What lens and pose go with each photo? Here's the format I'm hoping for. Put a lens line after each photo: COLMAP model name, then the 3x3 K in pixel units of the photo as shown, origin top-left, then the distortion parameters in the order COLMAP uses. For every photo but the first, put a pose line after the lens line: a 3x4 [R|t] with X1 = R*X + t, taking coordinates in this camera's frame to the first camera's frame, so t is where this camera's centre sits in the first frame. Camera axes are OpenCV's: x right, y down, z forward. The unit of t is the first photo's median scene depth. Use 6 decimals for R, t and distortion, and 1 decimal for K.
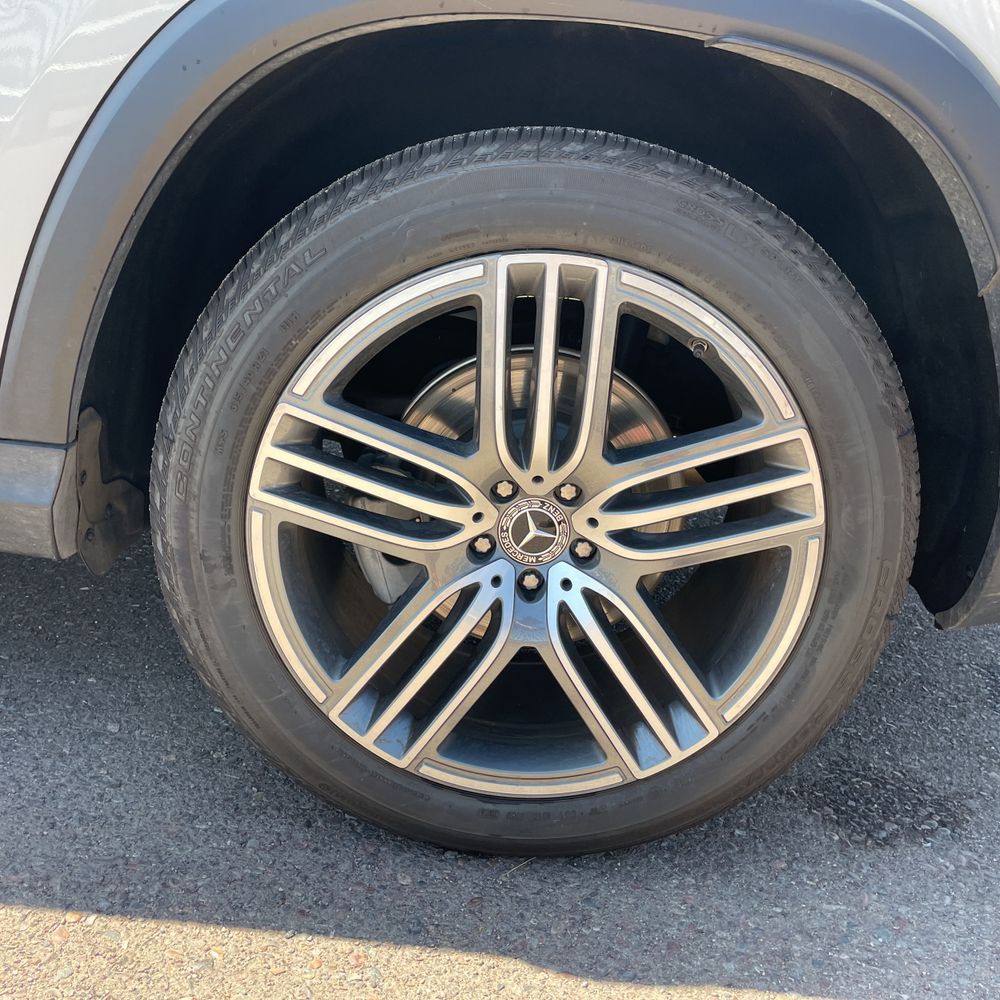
lens RADIAL K [[1026.2, 0, 500.1], [0, 1026.2, 475.8], [0, 0, 1]] dist [0.125436, -0.165820]
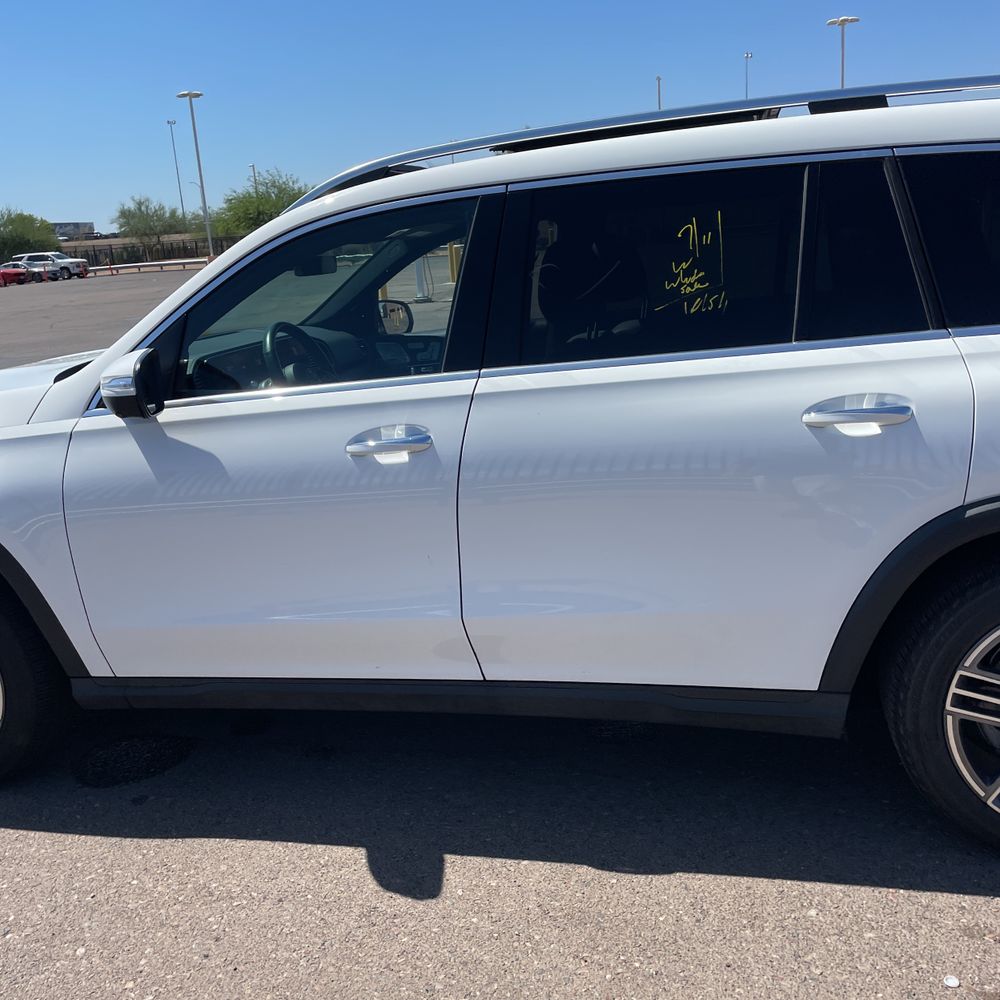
lens RADIAL K [[1002.9, 0, 507.3], [0, 1002.9, 489.5], [0, 0, 1]] dist [0.117720, -0.177695]
pose [[0.961442, -0.119250, -0.247806, -0.564577], [0.099542, 0.990897, -0.090637, -0.366285], [0.256359, 0.062475, 0.964560, -1.555074]]
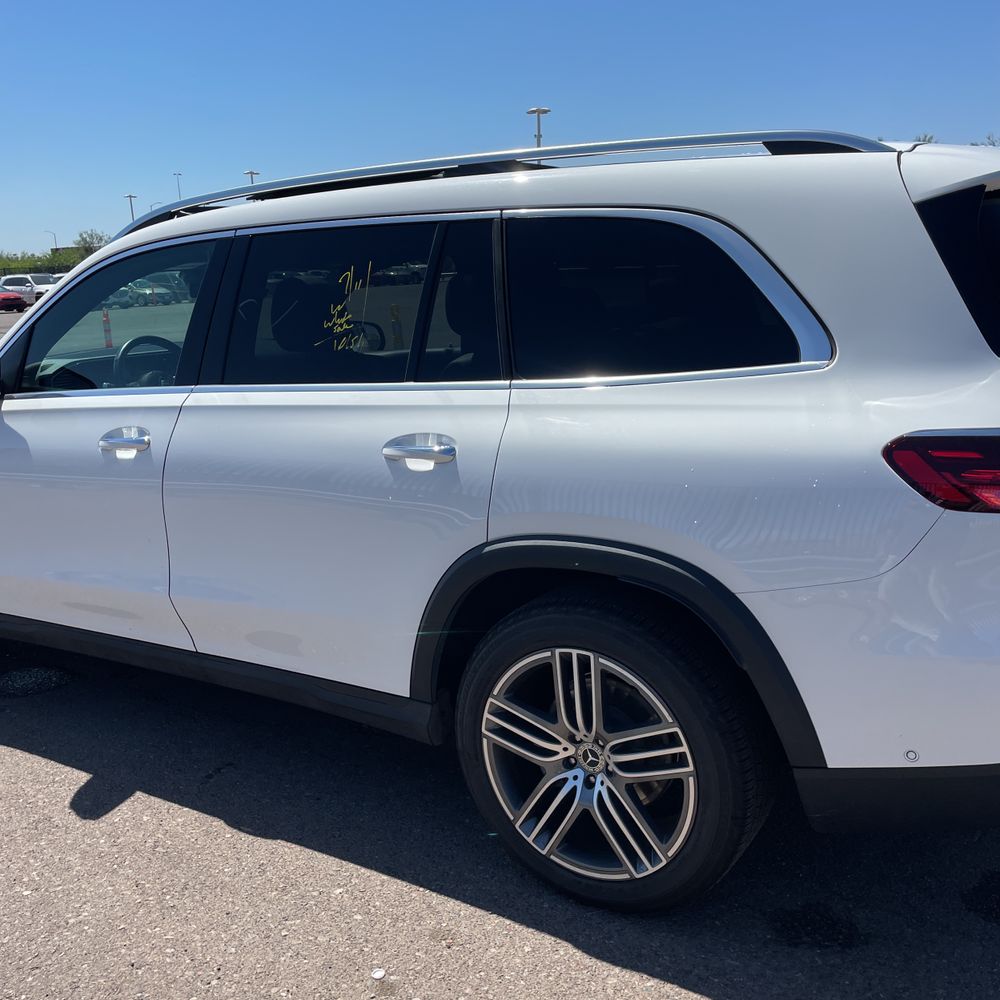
lens RADIAL K [[1002.9, 0, 507.3], [0, 1002.9, 489.5], [0, 0, 1]] dist [0.117720, -0.177695]
pose [[0.846294, -0.028109, -0.531974, 1.152156], [-0.036304, 0.993242, -0.110236, -0.301228], [0.531478, 0.112605, 0.839554, -1.134883]]
